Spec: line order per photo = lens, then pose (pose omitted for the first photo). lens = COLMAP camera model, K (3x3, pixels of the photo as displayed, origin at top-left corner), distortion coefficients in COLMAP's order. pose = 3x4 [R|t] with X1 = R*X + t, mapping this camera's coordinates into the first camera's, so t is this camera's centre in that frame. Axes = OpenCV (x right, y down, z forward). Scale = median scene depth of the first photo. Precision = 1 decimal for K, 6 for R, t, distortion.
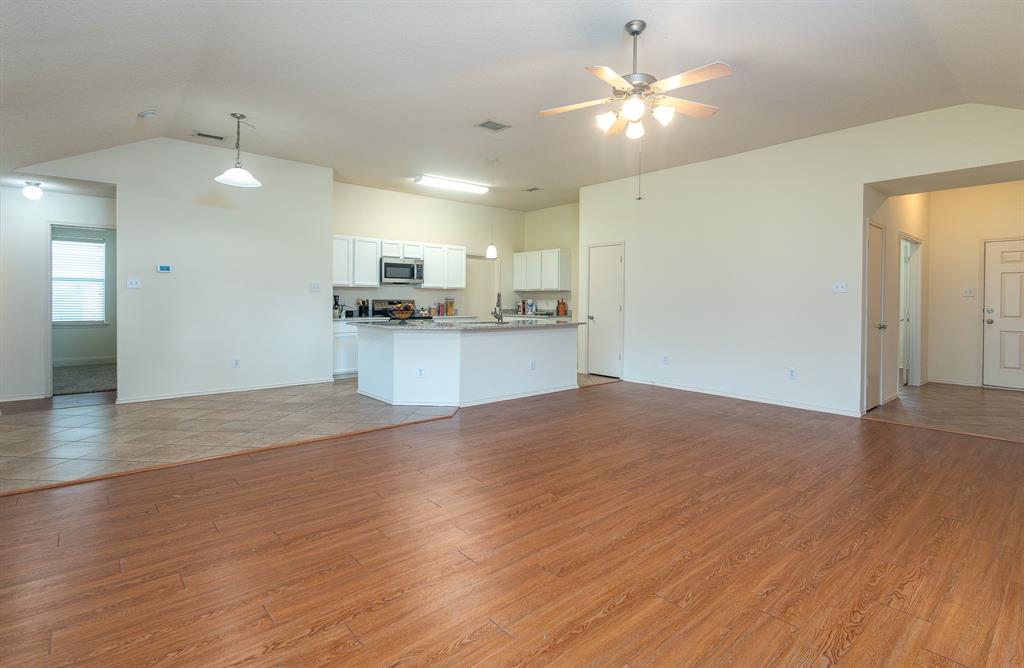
lens RADIAL K [[501.9, 0, 497.9], [0, 501.9, 305.6], [0, 0, 1]] dist [0.002066, -0.000018]
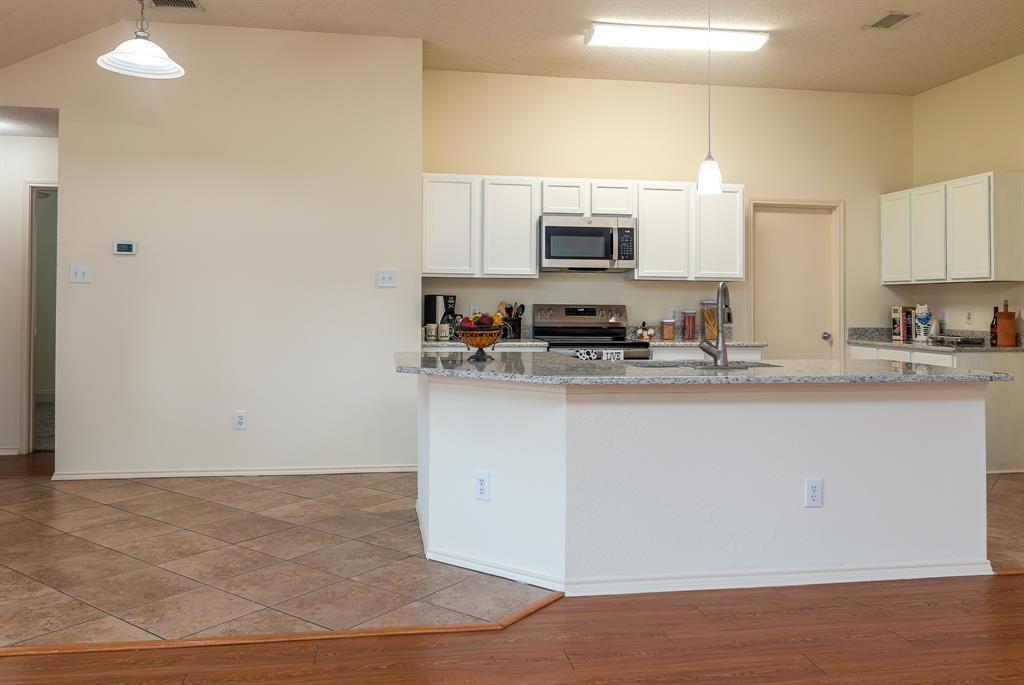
lens RADIAL K [[809.7, 0, 509.8], [0, 809.7, 285.6], [0, 0, 1]] dist [-0.004880, -0.002461]
pose [[0.859931, -0.010983, -0.510291, 0.130821], [-0.009204, 0.999272, -0.037019, -0.000849], [0.510327, 0.036530, 0.859204, 0.313607]]
